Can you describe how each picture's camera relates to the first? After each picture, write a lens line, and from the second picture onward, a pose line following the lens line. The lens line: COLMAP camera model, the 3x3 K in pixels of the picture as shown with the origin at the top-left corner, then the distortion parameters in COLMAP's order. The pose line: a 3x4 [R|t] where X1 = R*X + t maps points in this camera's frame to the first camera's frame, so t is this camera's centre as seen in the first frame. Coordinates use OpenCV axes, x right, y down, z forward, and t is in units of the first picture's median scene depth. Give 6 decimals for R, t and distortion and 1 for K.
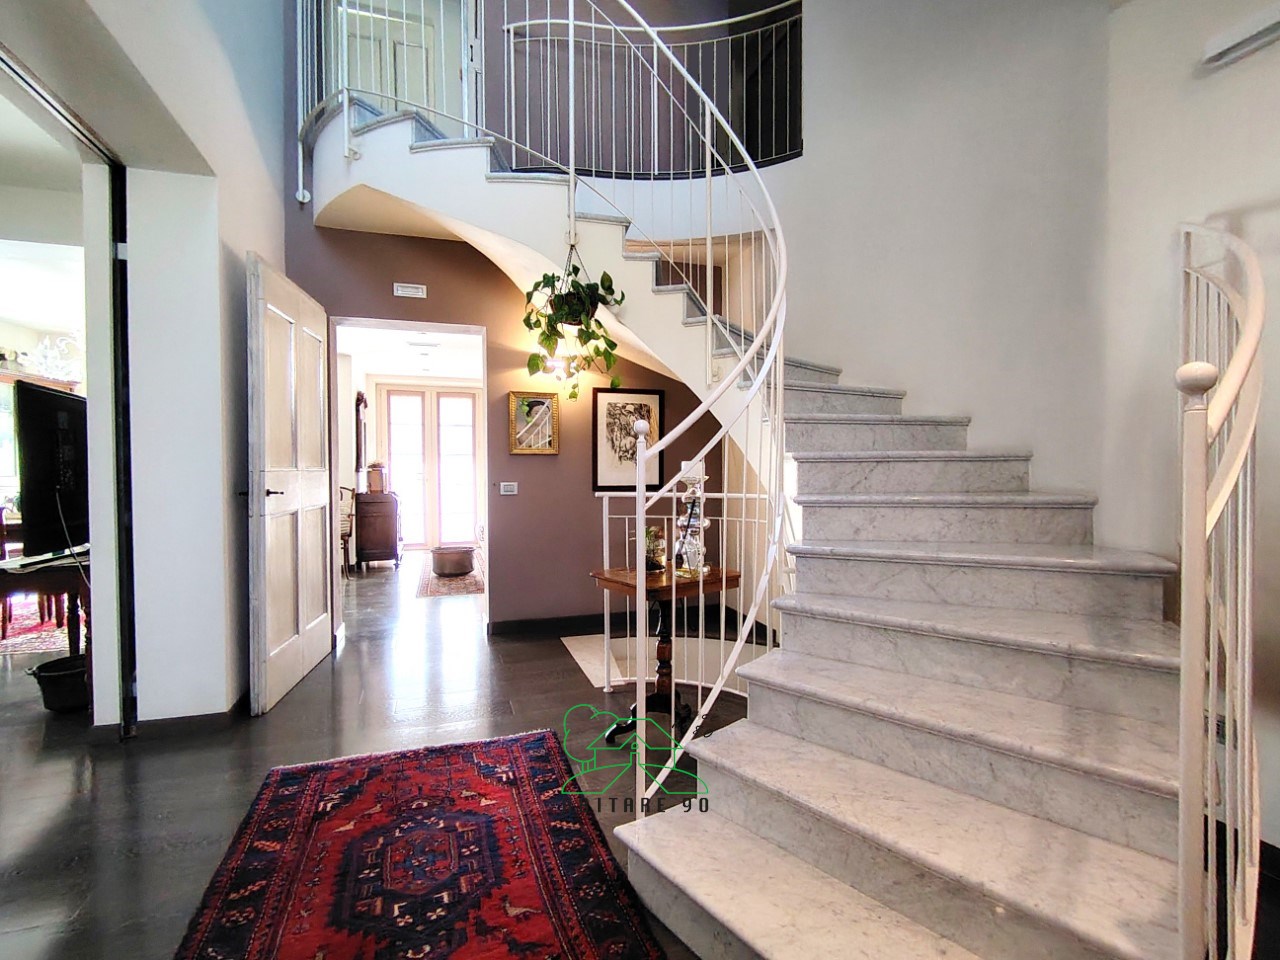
lens RADIAL K [[598.9, 0, 637.3], [0, 598.9, 477.1], [0, 0, 1]] dist [-0.003438, -0.003544]
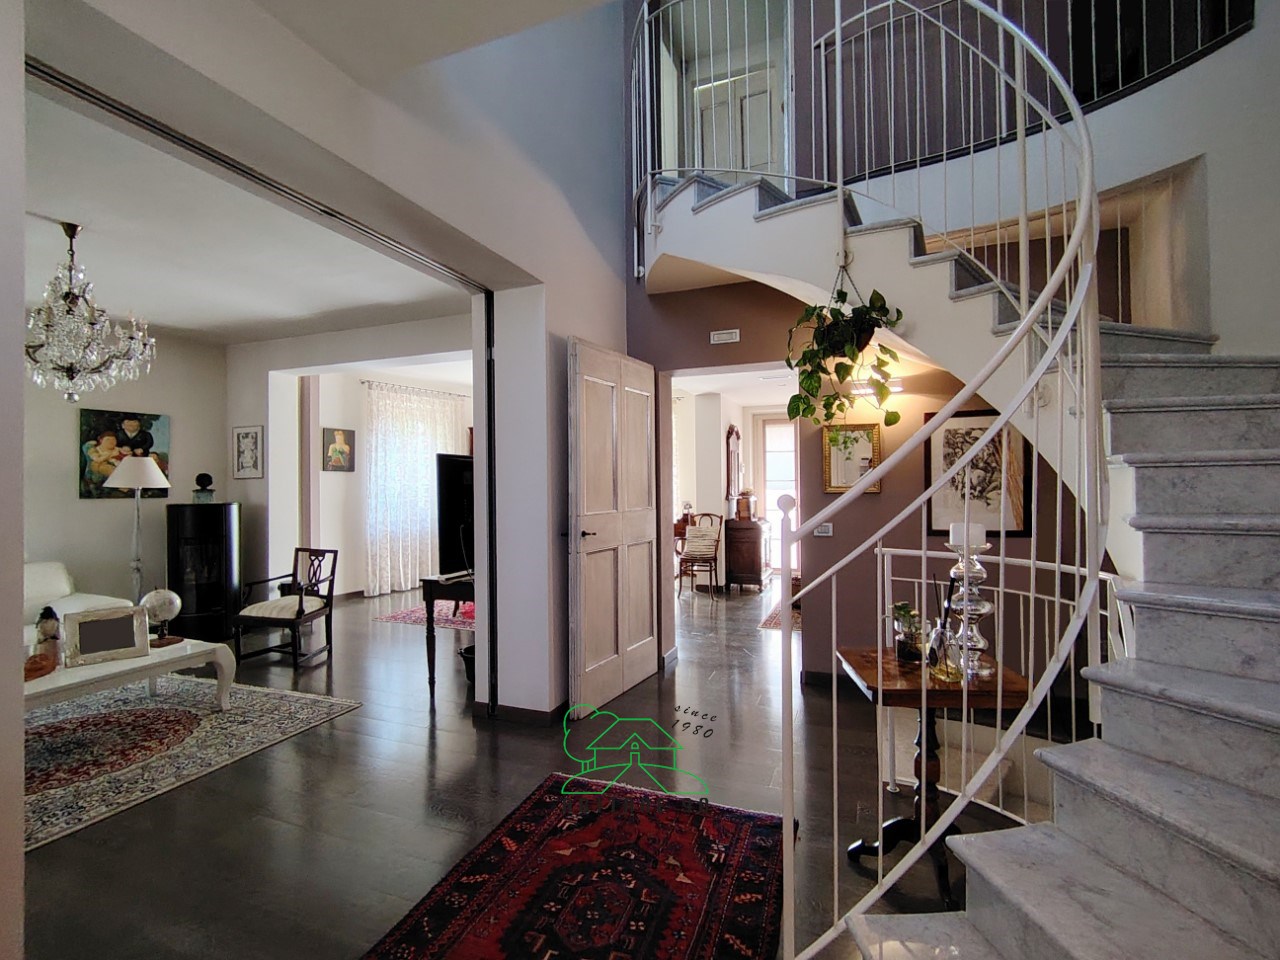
lens RADIAL K [[598.9, 0, 640.6], [0, 598.9, 476.5], [0, 0, 1]] dist [-0.003438, -0.003544]
pose [[0.771342, -0.012313, -0.636302, 0.224442], [-0.001792, 0.999767, -0.021519, -0.060768], [0.636419, 0.017739, 0.771140, 0.141161]]
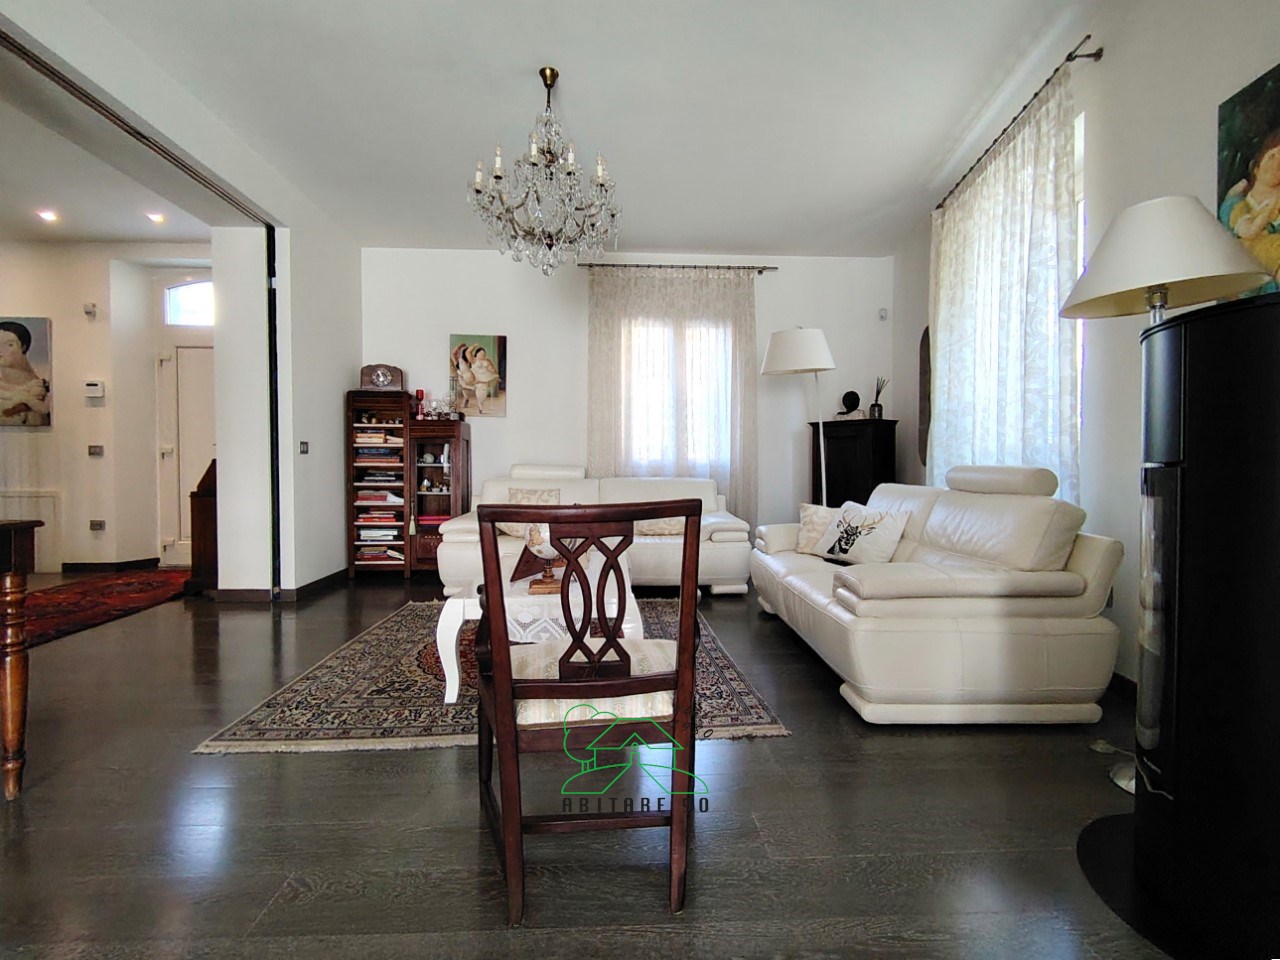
lens RADIAL K [[598.9, 0, 626.4], [0, 598.9, 478.8], [0, 0, 1]] dist [-0.003438, -0.003544]
pose [[-0.958915, -0.005266, 0.283646, -1.646489], [0.006477, 0.999161, 0.040446, 0.073682], [-0.283621, 0.040621, -0.958076, 1.213591]]
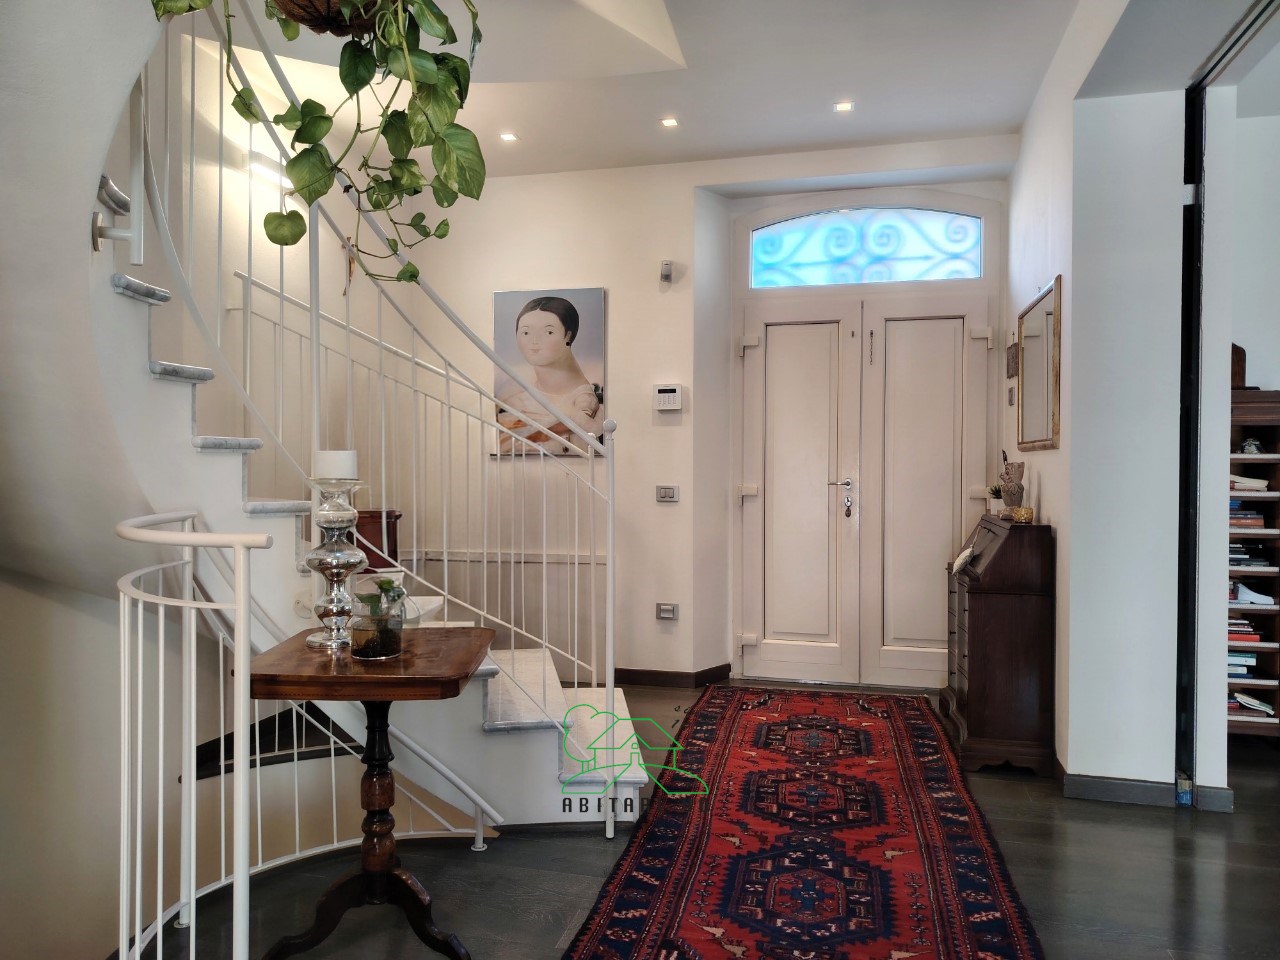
lens RADIAL K [[867.4, 0, 645.2], [0, 867.4, 481.1], [0, 0, 1]] dist [0.034821, 0.002568]
pose [[-0.844695, -0.008519, 0.535181, -0.521006], [0.008014, 0.999560, 0.028560, -0.016873], [-0.535189, 0.028413, -0.844255, 1.351830]]
